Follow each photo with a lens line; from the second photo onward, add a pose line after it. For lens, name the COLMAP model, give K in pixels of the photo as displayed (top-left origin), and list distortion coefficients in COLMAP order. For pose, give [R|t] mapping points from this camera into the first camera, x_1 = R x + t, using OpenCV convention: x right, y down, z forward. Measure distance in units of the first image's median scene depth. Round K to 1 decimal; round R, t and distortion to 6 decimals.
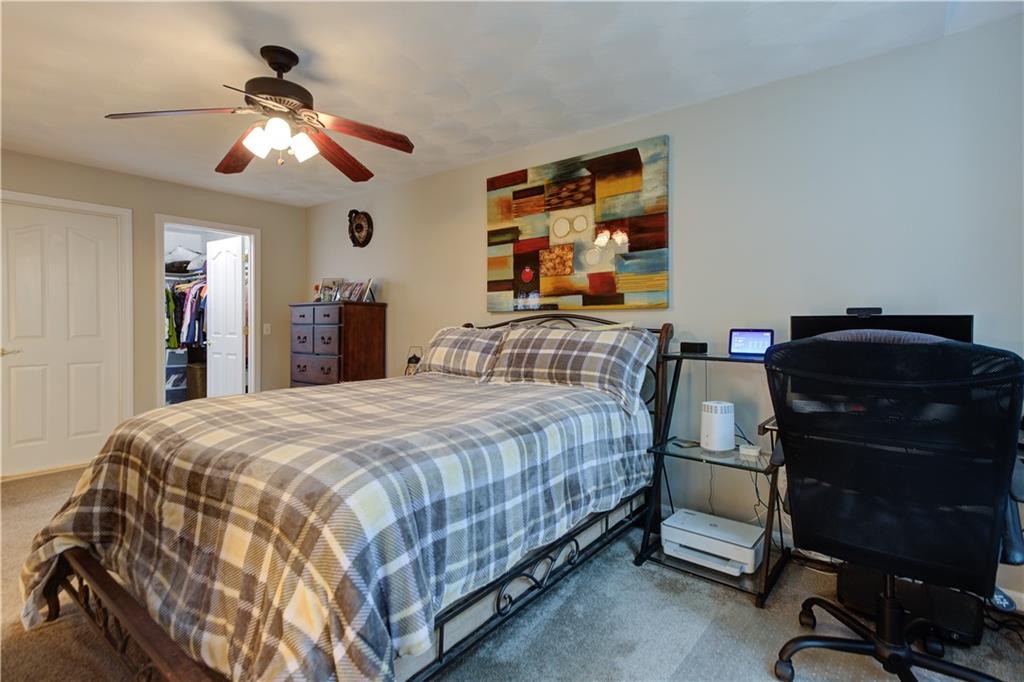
lens RADIAL K [[498.6, 0, 528.6], [0, 498.6, 323.5], [0, 0, 1]] dist [0.017847, 0.000757]
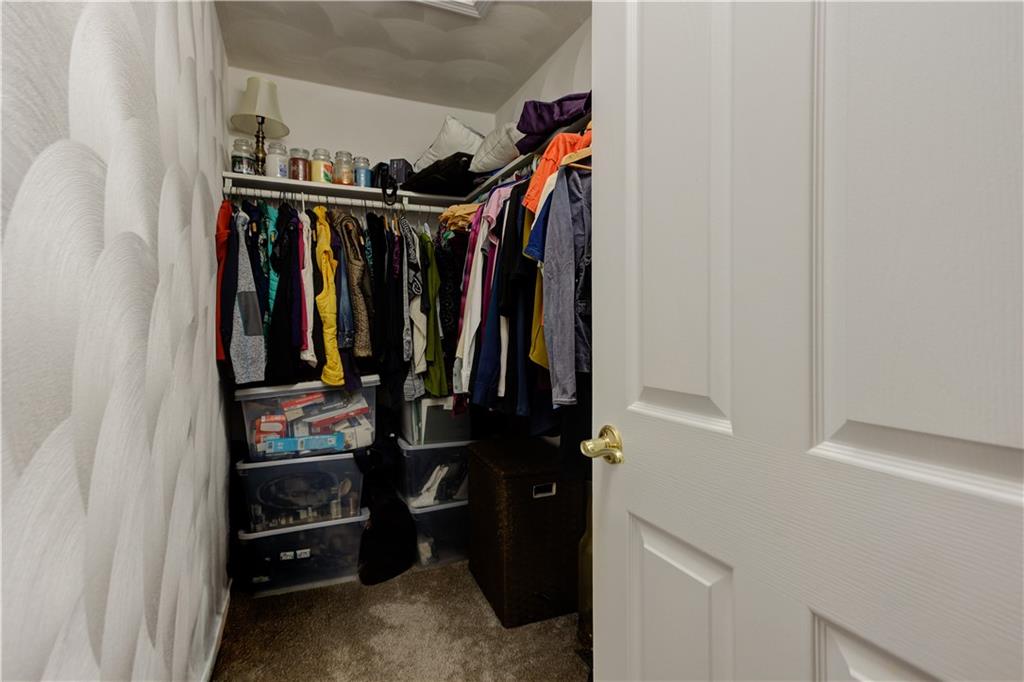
lens RADIAL K [[498.6, 0, 528.6], [0, 498.6, 323.5], [0, 0, 1]] dist [0.017847, 0.000757]
pose [[0.894546, -0.006246, -0.446932, -0.495045], [0.001305, 0.999935, -0.011363, 0.000583], [0.446973, 0.009581, 0.894496, 0.719173]]
